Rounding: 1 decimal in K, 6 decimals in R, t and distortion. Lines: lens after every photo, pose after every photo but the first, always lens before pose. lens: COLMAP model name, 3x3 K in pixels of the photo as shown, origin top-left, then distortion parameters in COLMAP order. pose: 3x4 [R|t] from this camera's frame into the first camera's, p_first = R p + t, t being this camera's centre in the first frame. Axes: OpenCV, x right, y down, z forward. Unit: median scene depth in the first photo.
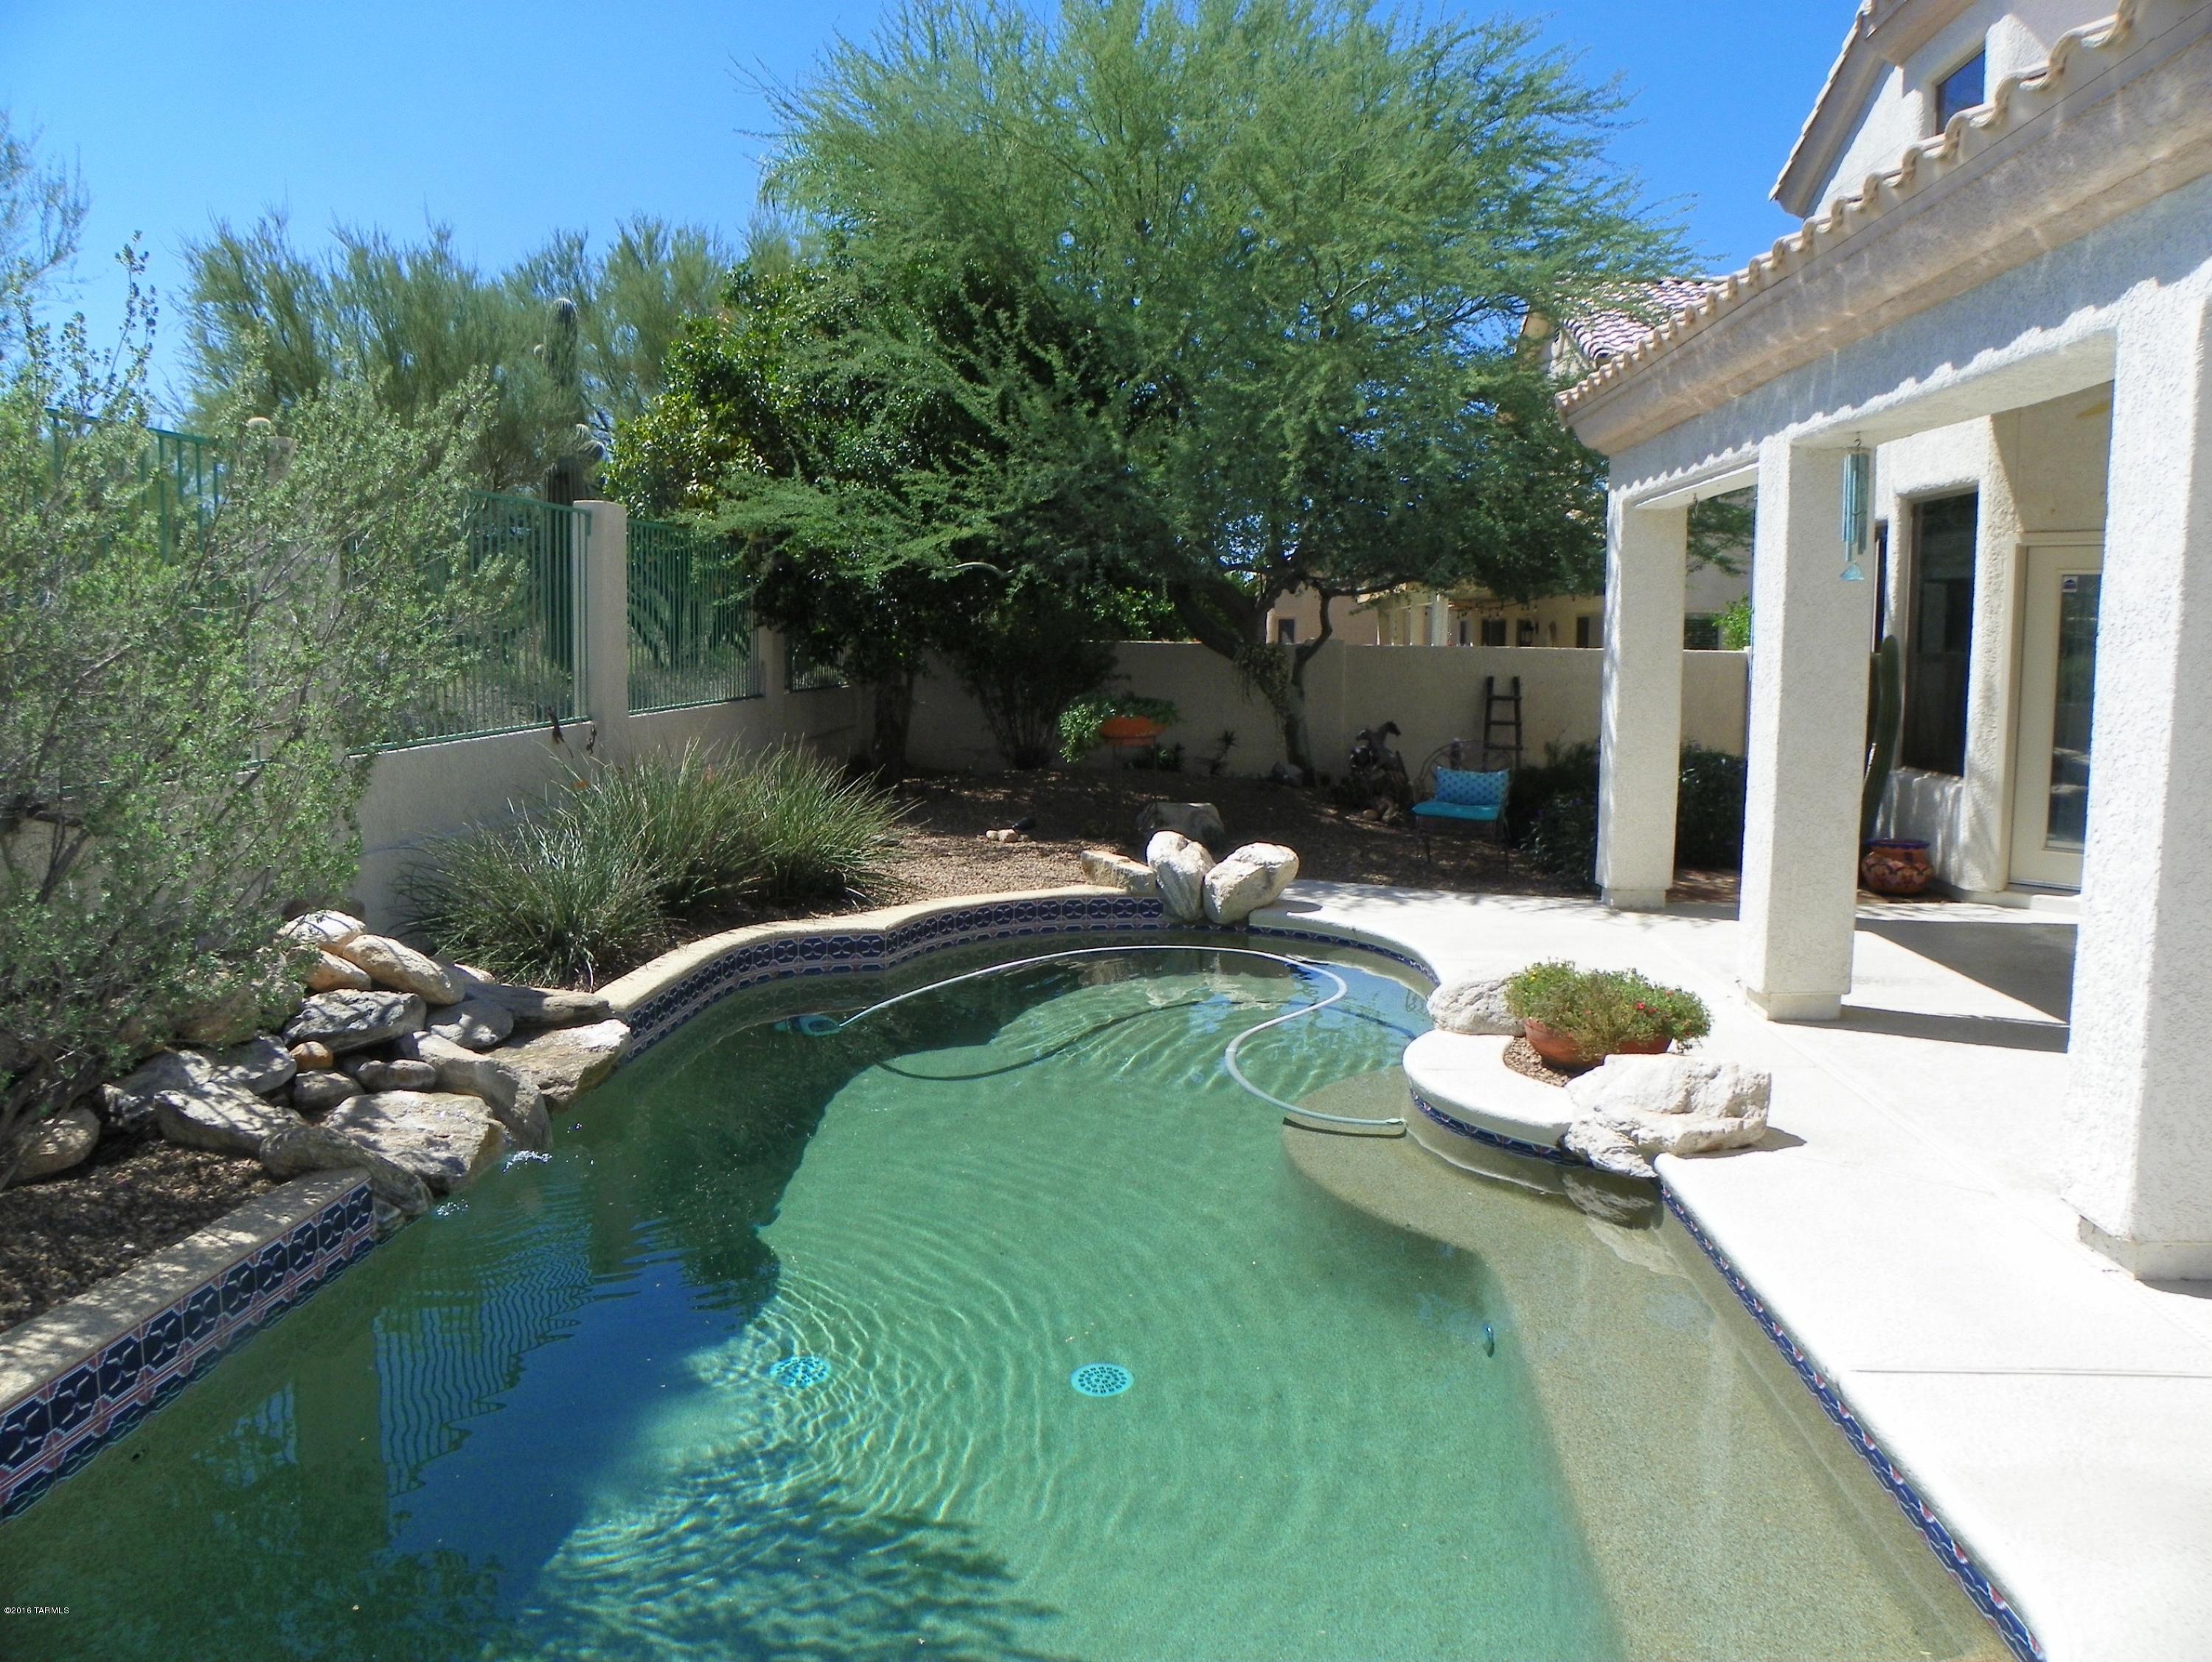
lens RADIAL K [[1701.8, 0, 1103.9], [0, 1701.8, 827.6], [0, 0, 1]] dist [-0.151019, 0.093249]
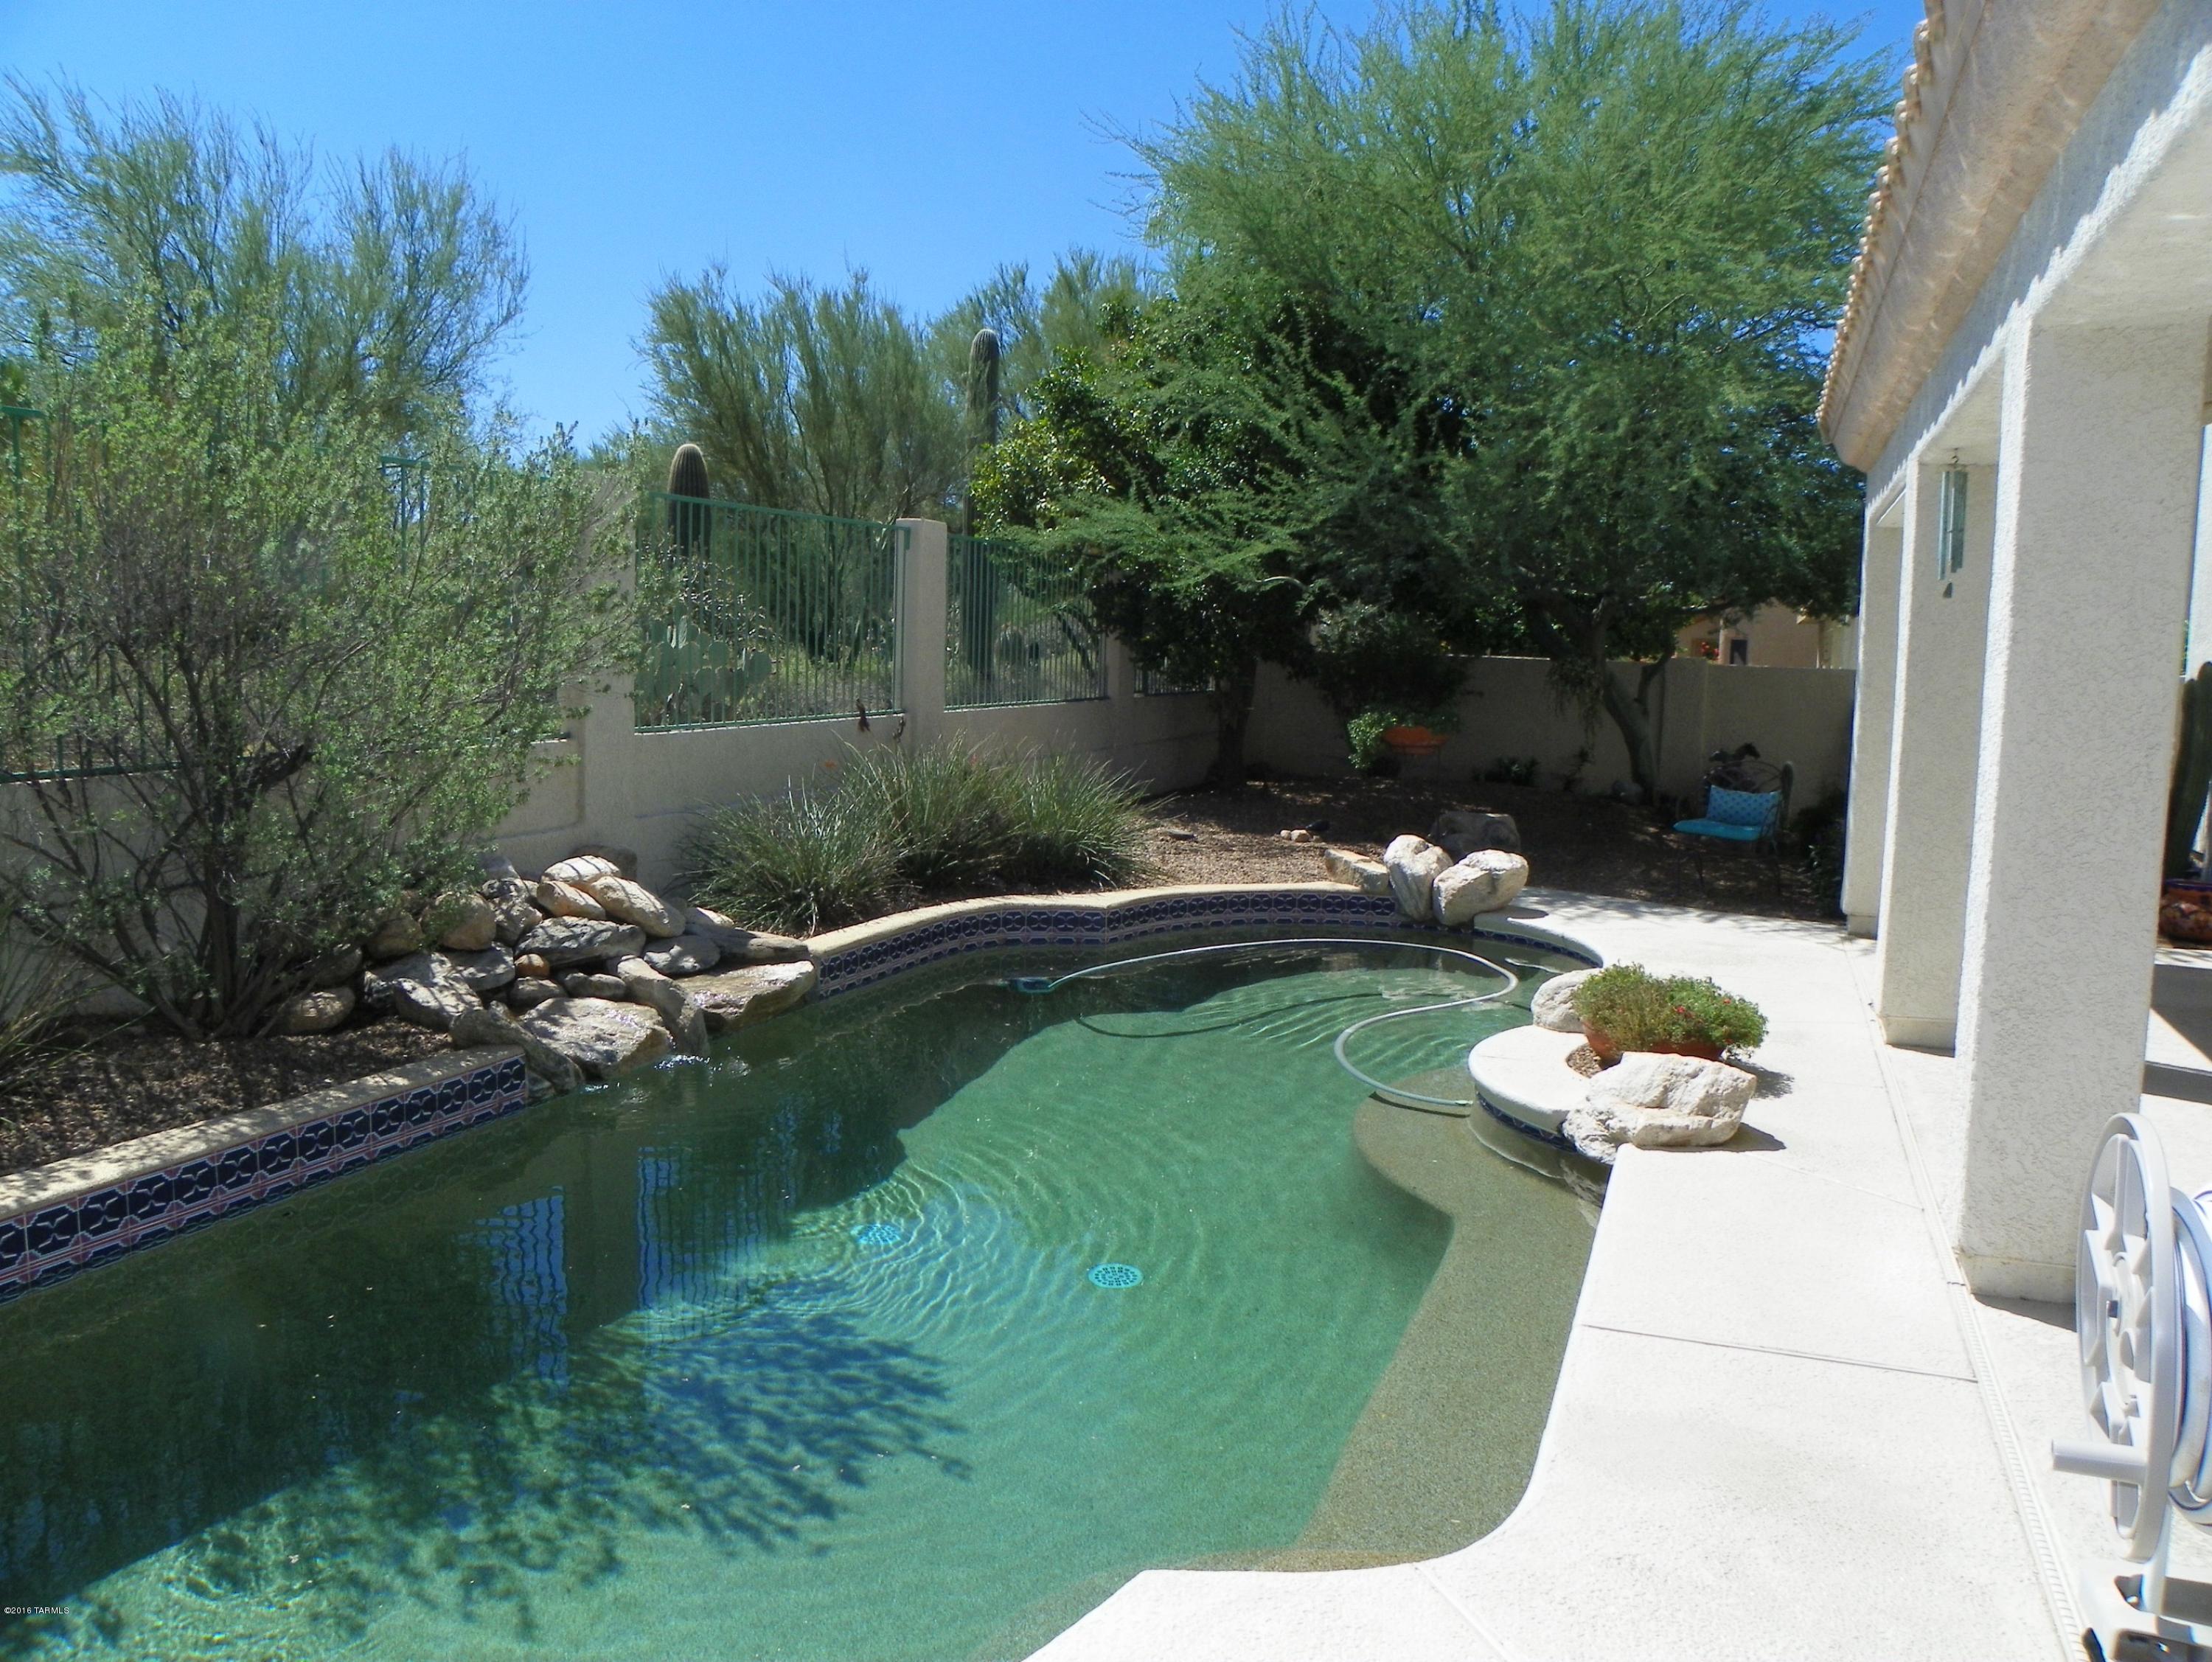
lens RADIAL K [[1701.8, 0, 1117.0], [0, 1701.8, 845.5], [0, 0, 1]] dist [-0.151019, 0.093249]
pose [[0.955645, 0.048177, -0.290553, 0.181574], [-0.047445, 0.998828, 0.009568, 0.007950], [0.290673, 0.004642, 0.956811, -0.054066]]
